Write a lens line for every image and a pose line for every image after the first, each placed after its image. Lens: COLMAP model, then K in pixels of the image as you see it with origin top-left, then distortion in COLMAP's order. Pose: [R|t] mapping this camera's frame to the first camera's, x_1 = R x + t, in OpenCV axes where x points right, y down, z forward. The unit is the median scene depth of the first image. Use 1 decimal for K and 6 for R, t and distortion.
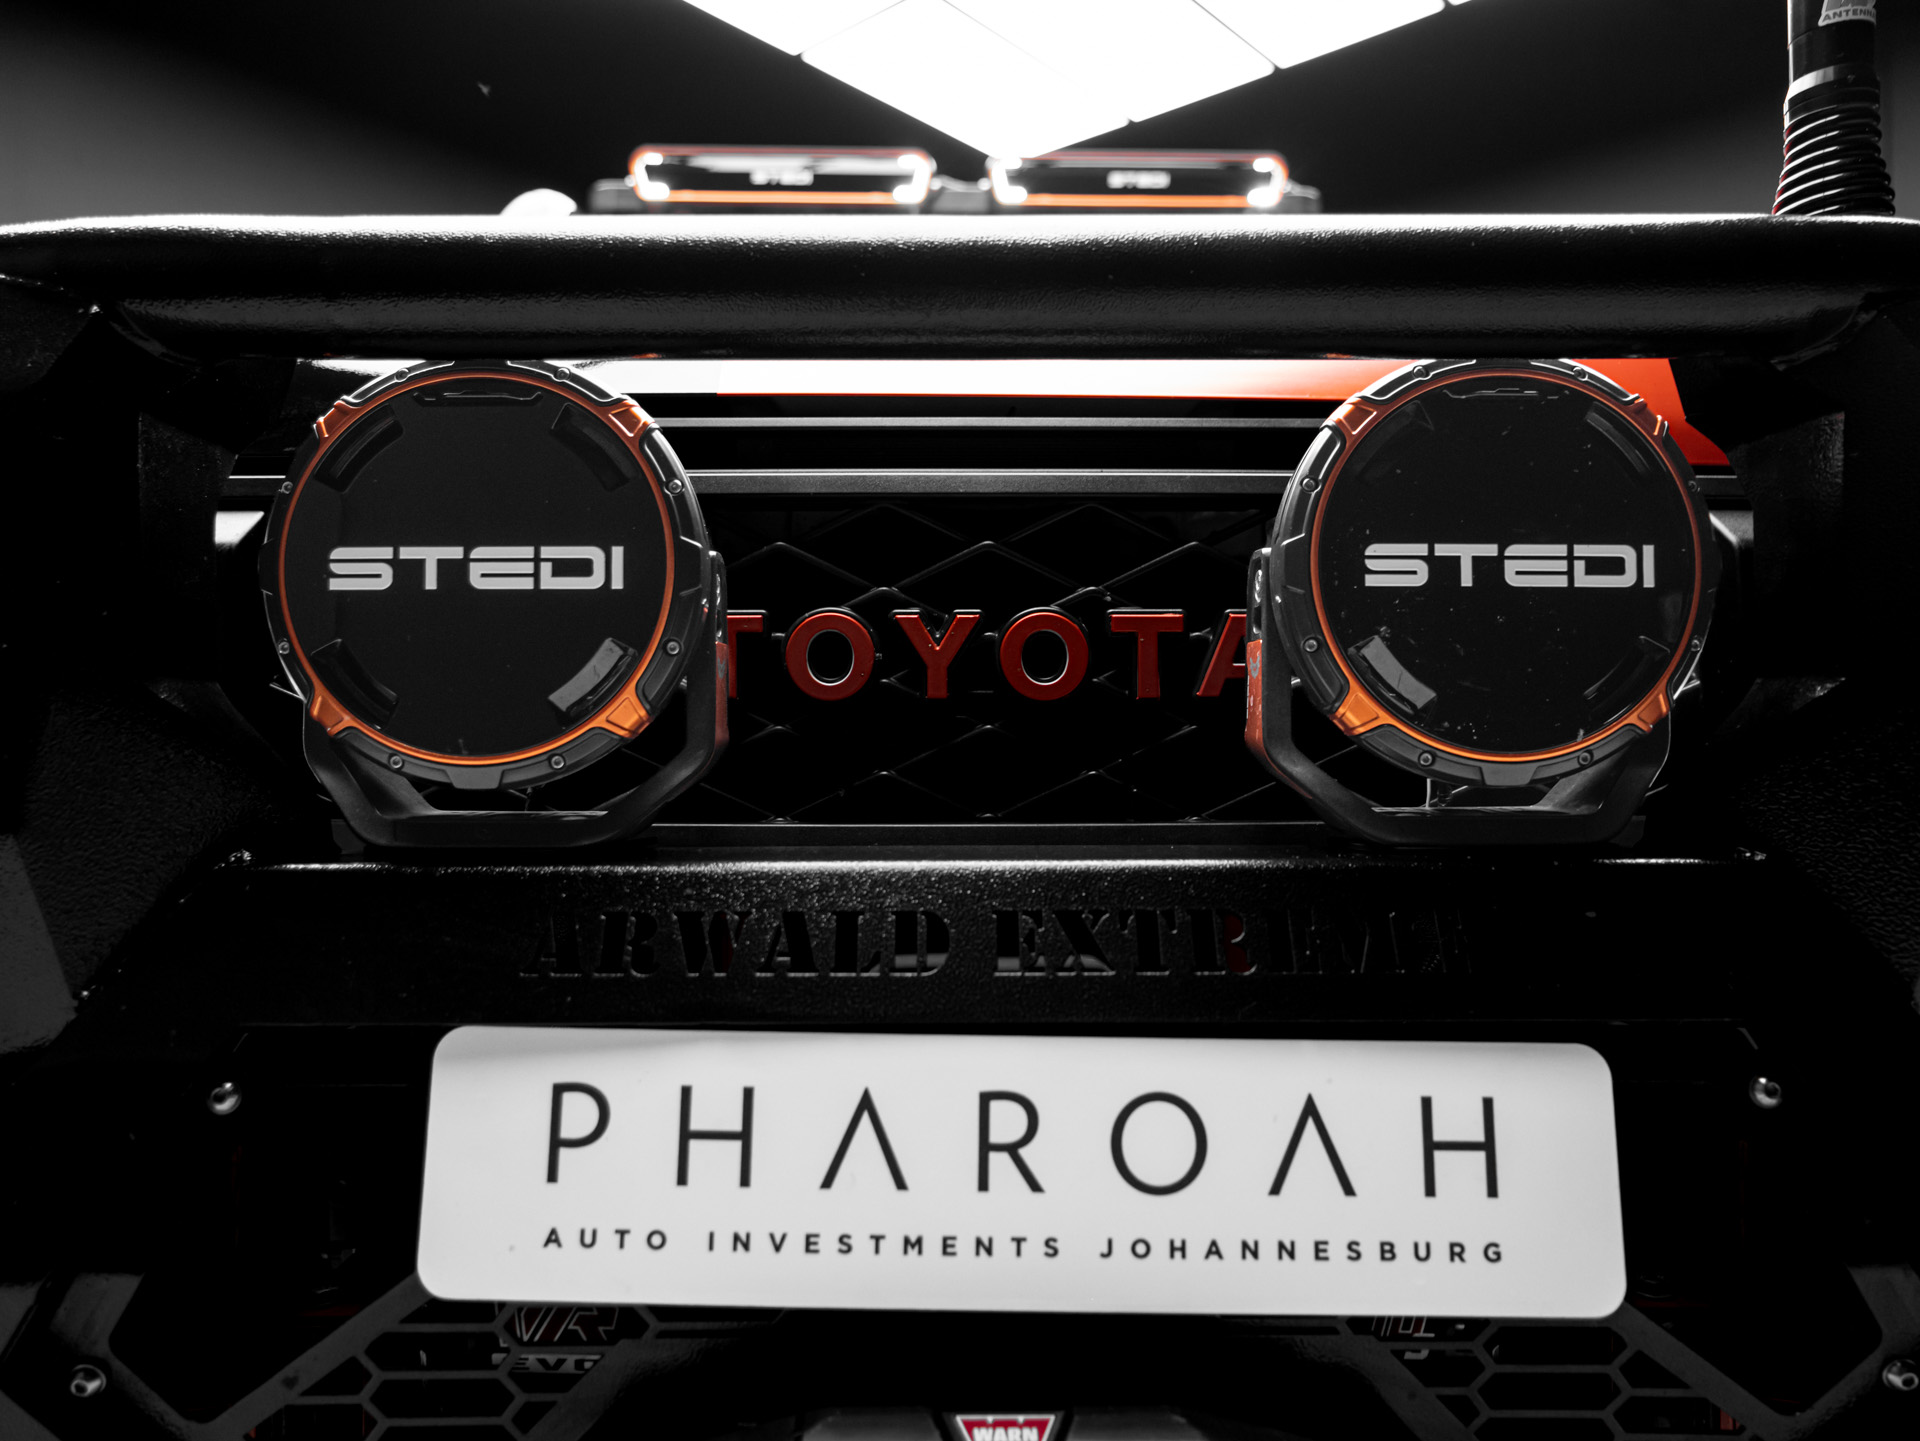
lens RADIAL K [[1353.8, 0, 952.5], [0, 1353.8, 724.4], [0, 0, 1]] dist [-0.005290, 0.007417]
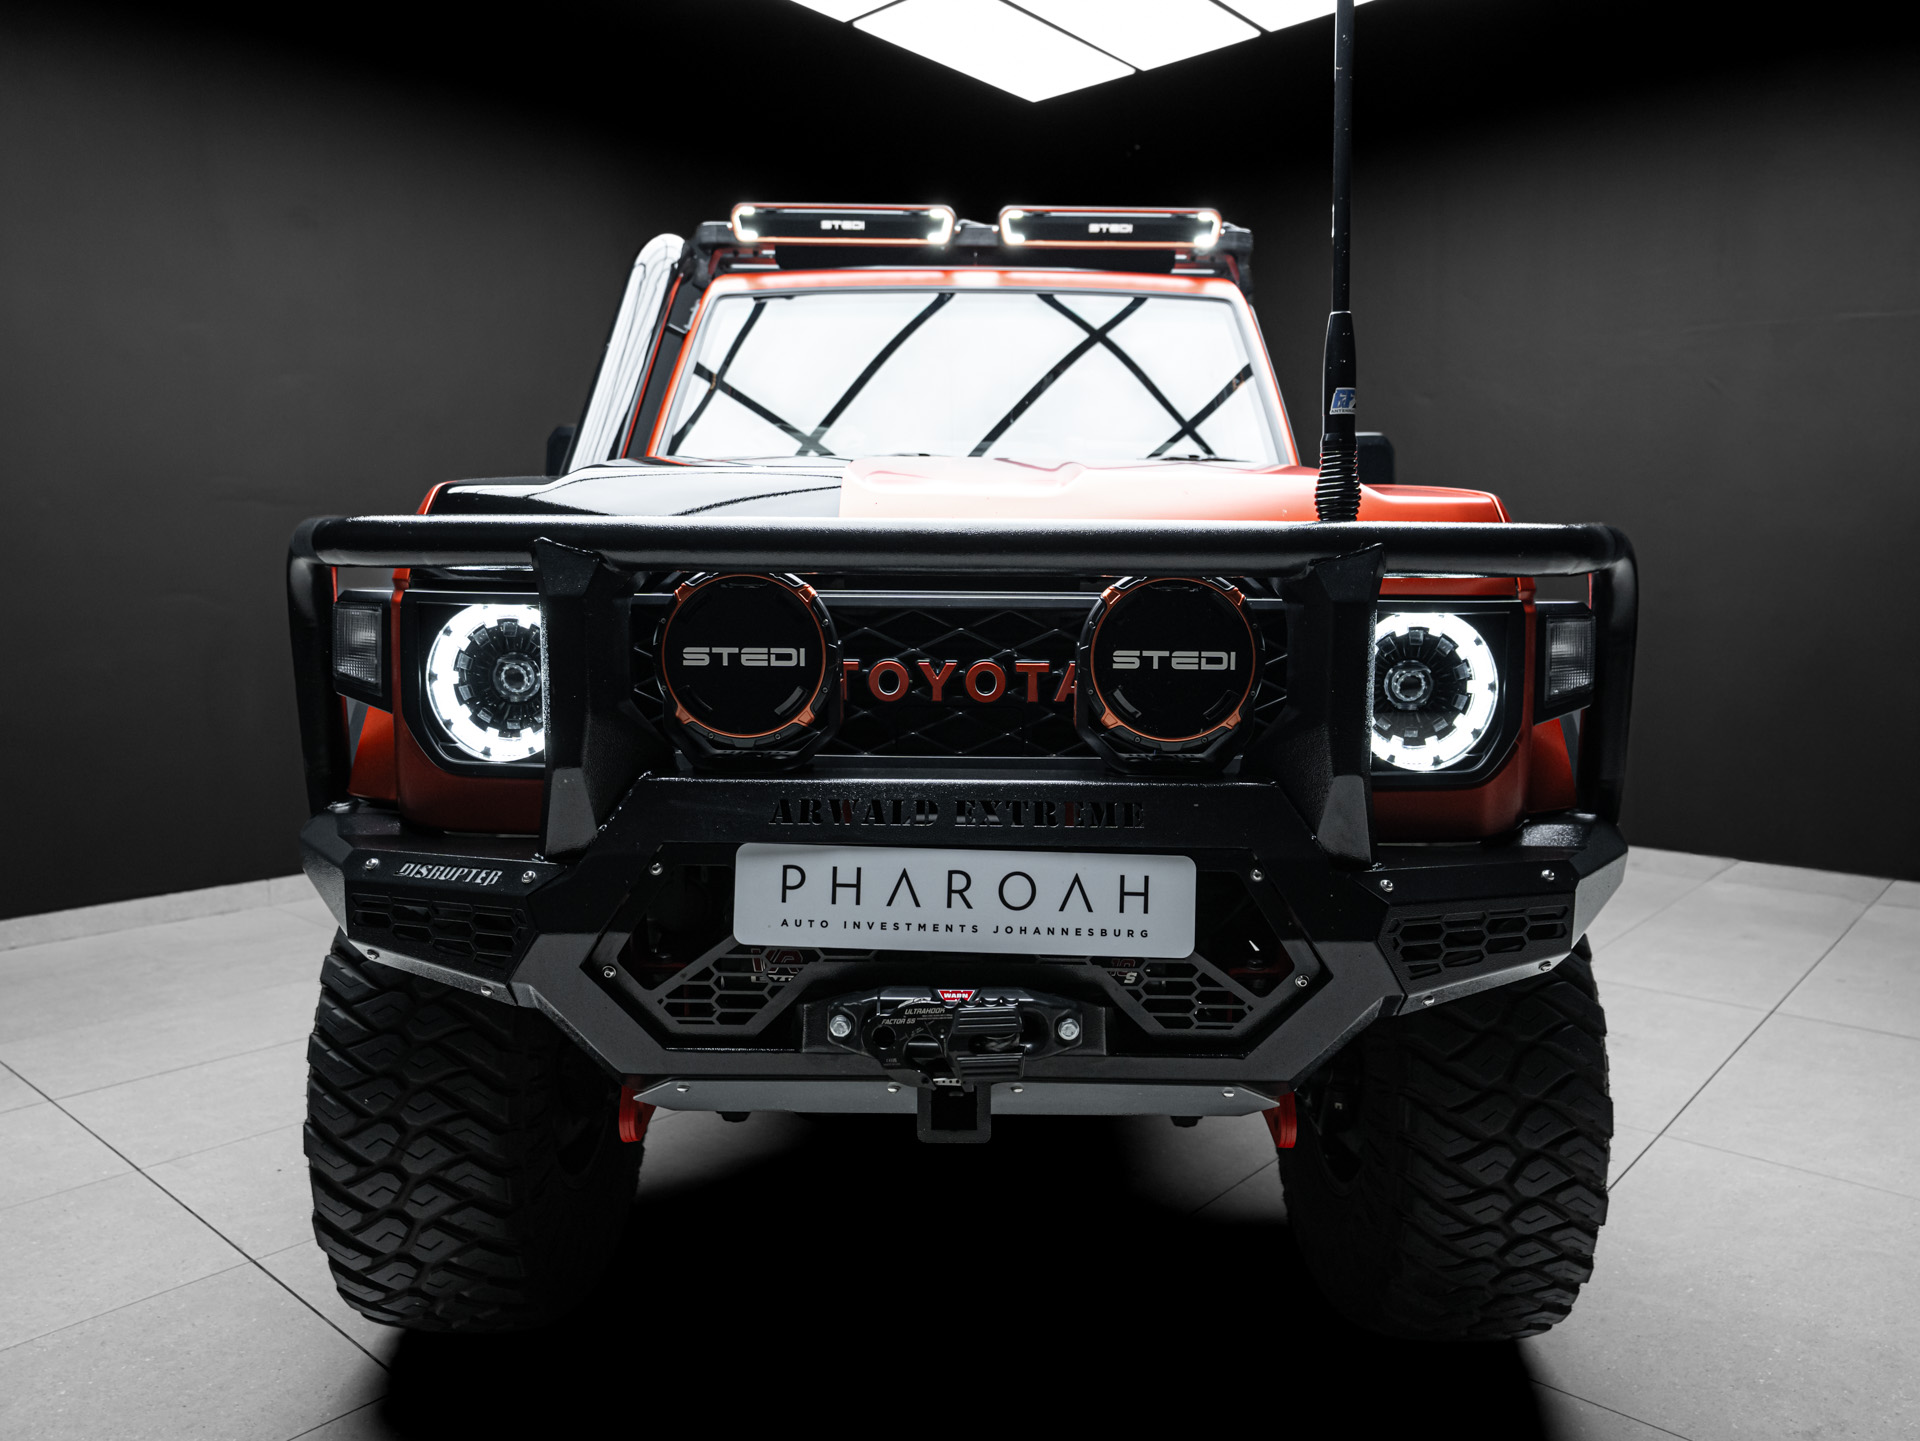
lens RADIAL K [[1353.8, 0, 952.5], [0, 1353.8, 724.4], [0, 0, 1]] dist [-0.005290, 0.007417]
pose [[0.999543, 0.011854, -0.027790, 0.095040], [-0.008310, 0.992206, 0.124328, -0.321775], [0.029048, -0.124040, 0.991852, -1.505202]]
